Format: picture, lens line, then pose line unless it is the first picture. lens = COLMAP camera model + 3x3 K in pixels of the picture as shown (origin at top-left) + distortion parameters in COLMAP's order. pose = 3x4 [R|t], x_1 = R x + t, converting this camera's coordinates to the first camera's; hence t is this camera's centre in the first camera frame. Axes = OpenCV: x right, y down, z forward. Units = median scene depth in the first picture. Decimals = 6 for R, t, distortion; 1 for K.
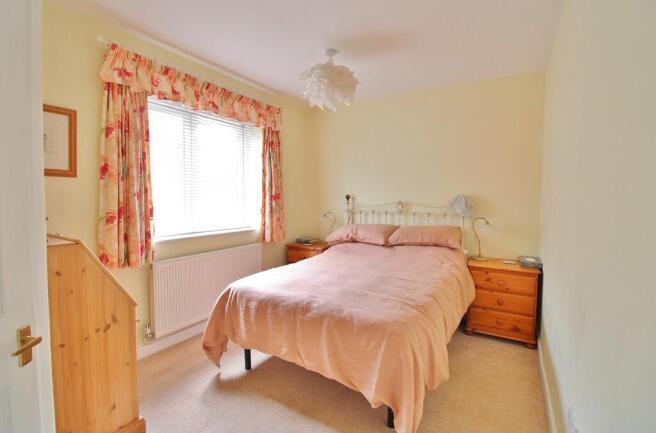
lens RADIAL K [[306.5, 0, 329.1], [0, 306.5, 213.2], [0, 0, 1]] dist [-0.015762, -0.000137]
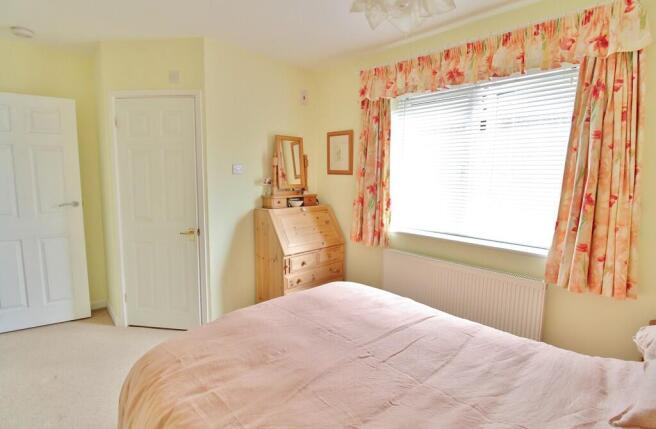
lens RADIAL K [[290.1, 0, 328.0], [0, 290.1, 214.5], [0, 0, 1]] dist [0.000347, -0.000058]
pose [[-0.226178, 0.099103, -0.969032, 0.518552], [-0.089723, 0.988462, 0.122032, -0.075853], [0.969945, 0.114545, -0.214676, 1.039721]]
